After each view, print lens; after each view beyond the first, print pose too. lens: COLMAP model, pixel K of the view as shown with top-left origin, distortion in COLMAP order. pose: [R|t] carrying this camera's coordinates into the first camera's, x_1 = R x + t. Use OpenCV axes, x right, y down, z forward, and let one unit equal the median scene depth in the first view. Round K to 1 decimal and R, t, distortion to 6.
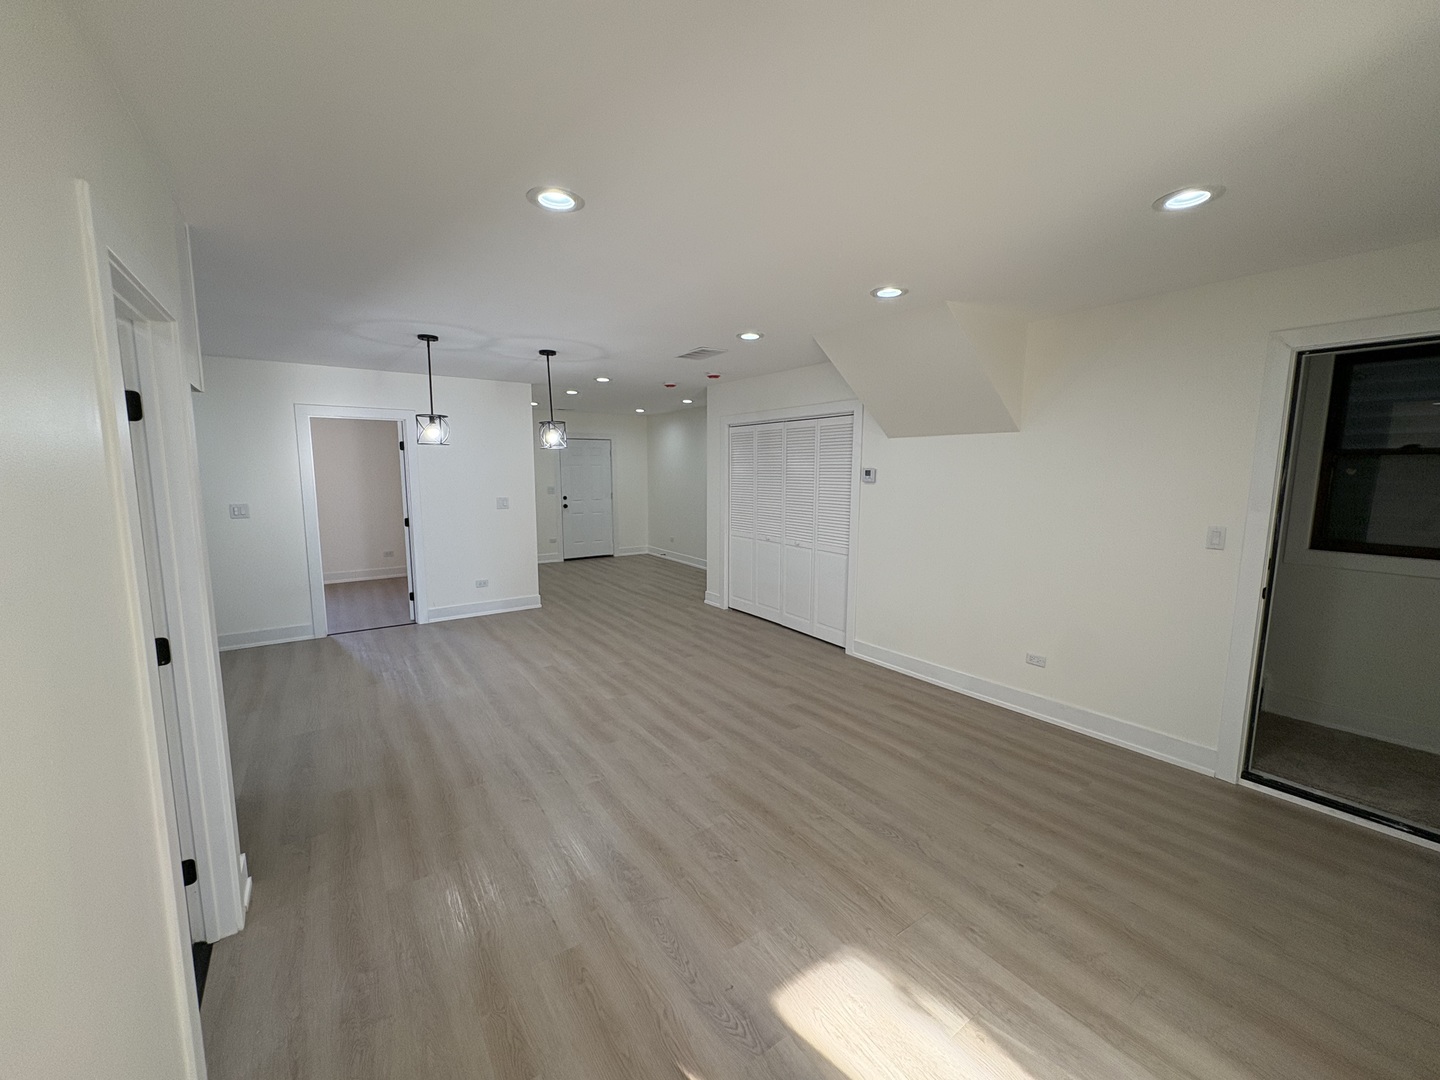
lens RADIAL K [[572.9, 0, 717.4], [0, 572.9, 538.4], [0, 0, 1]] dist [0.000767, 0.000282]
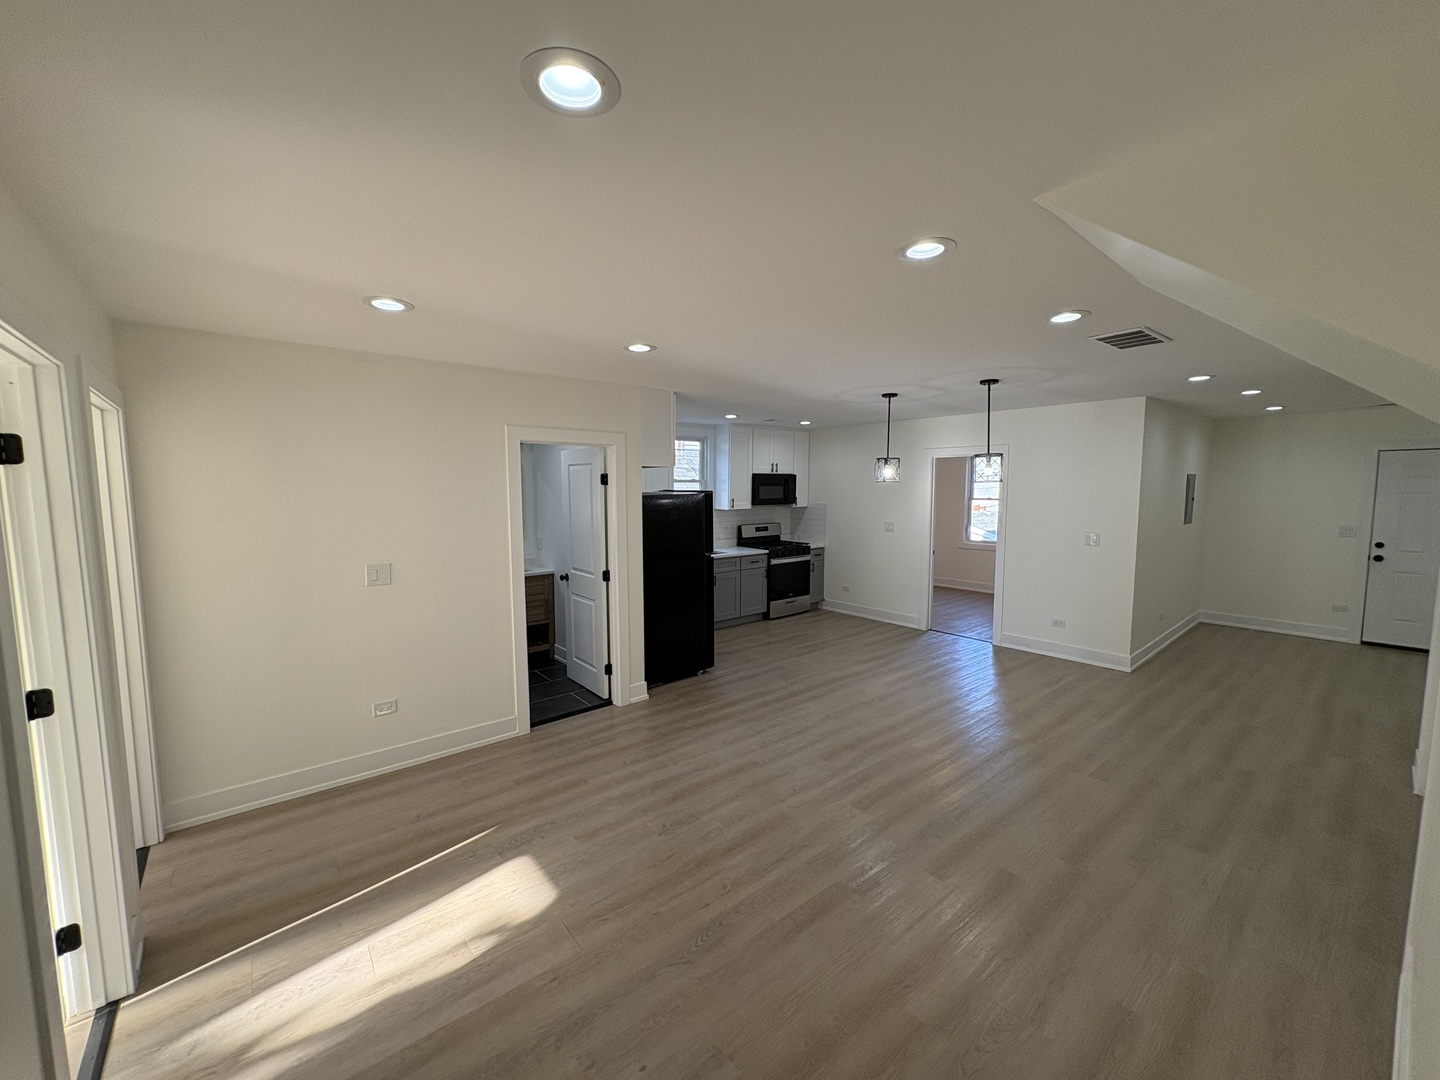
lens RADIAL K [[572.9, 0, 719.9], [0, 572.9, 539.9], [0, 0, 1]] dist [0.000767, 0.000282]
pose [[0.088501, 0.090302, -0.991974, 0.755650], [-0.120198, 0.989573, 0.079359, -0.104623], [0.988797, 0.112210, 0.098432, 0.596874]]
